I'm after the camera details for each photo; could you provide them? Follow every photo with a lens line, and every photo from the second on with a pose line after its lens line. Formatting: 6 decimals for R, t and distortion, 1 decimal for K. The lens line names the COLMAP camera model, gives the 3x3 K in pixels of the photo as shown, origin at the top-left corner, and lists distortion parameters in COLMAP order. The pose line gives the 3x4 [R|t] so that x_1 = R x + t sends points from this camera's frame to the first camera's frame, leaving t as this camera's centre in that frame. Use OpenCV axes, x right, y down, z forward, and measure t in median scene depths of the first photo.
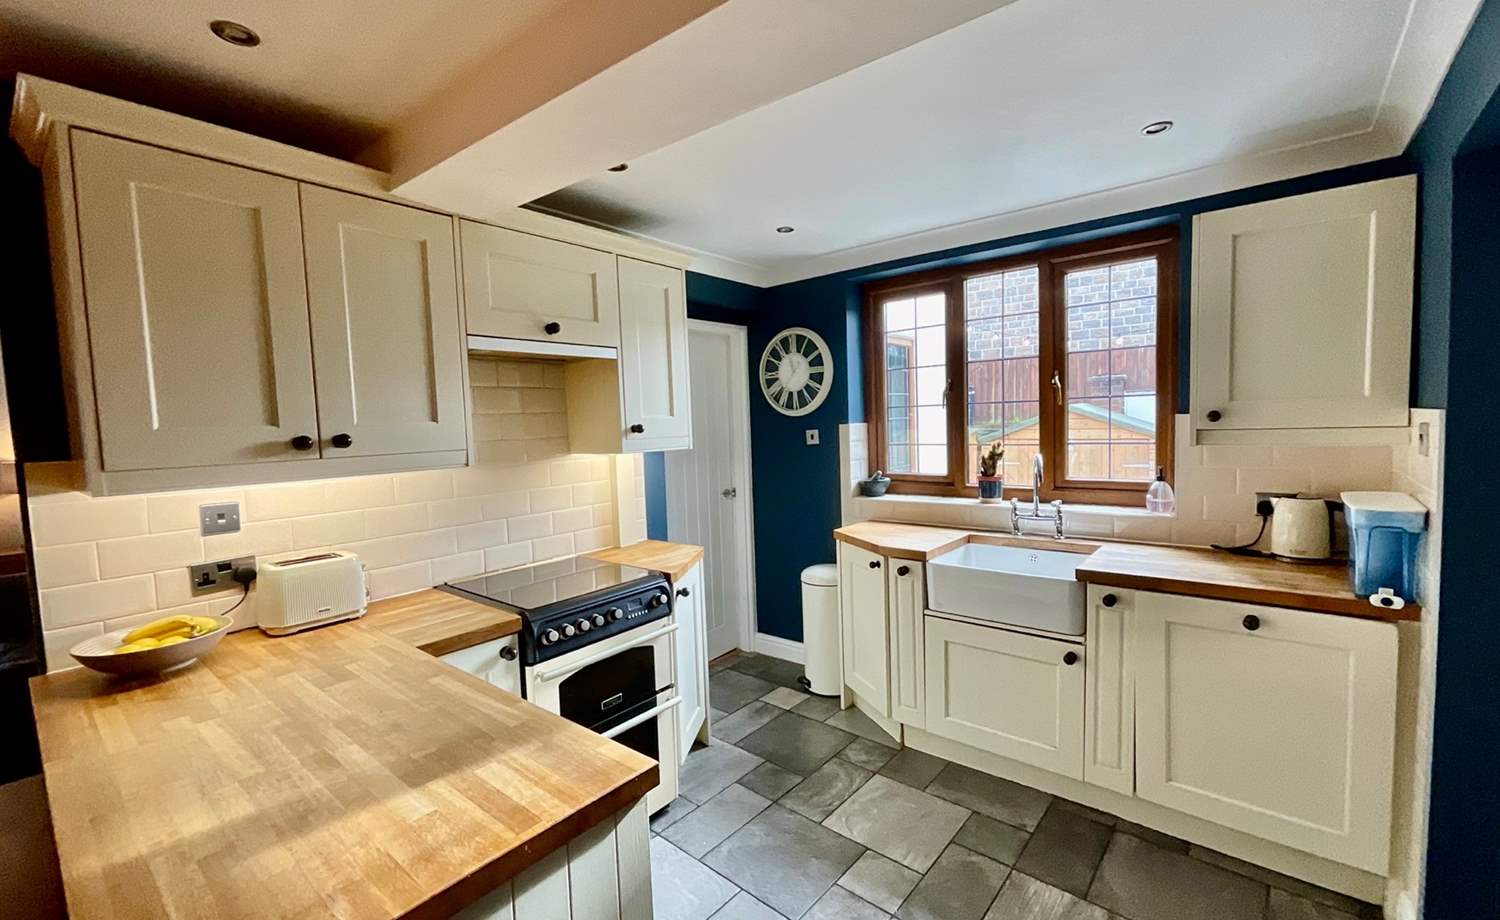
lens RADIAL K [[615.6, 0, 759.2], [0, 615.6, 462.8], [0, 0, 1]] dist [0.001031, 0.001018]
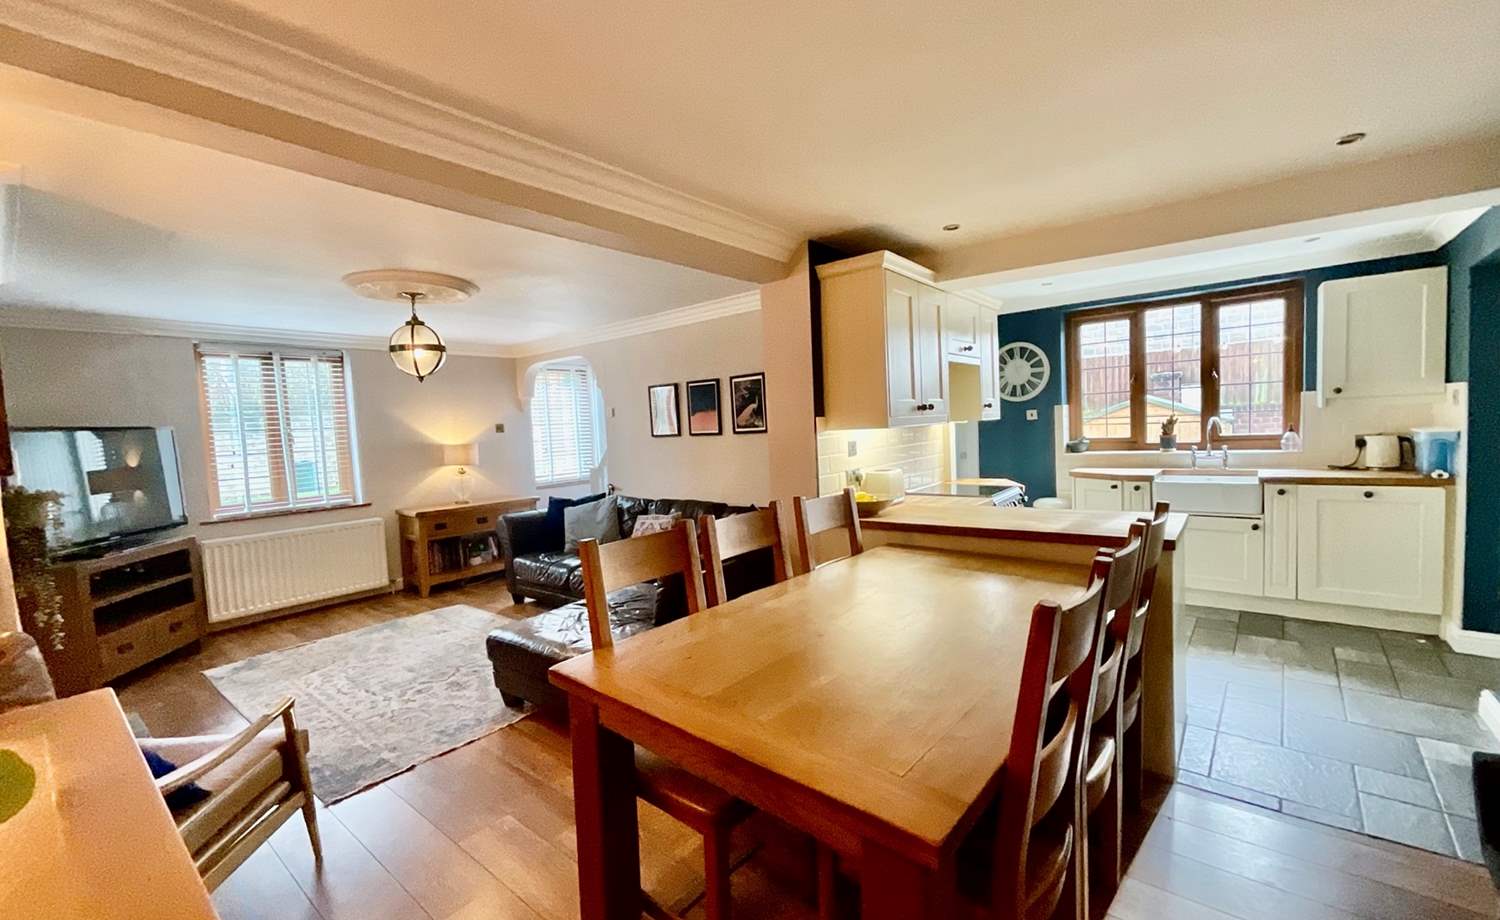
lens RADIAL K [[615.6, 0, 746.9], [0, 615.6, 461.6], [0, 0, 1]] dist [0.001031, 0.001018]
pose [[0.999844, -0.017234, -0.003981, -0.800617], [0.017206, 0.999827, -0.007018, 0.093702], [0.004101, 0.006948, 0.999967, -0.667056]]
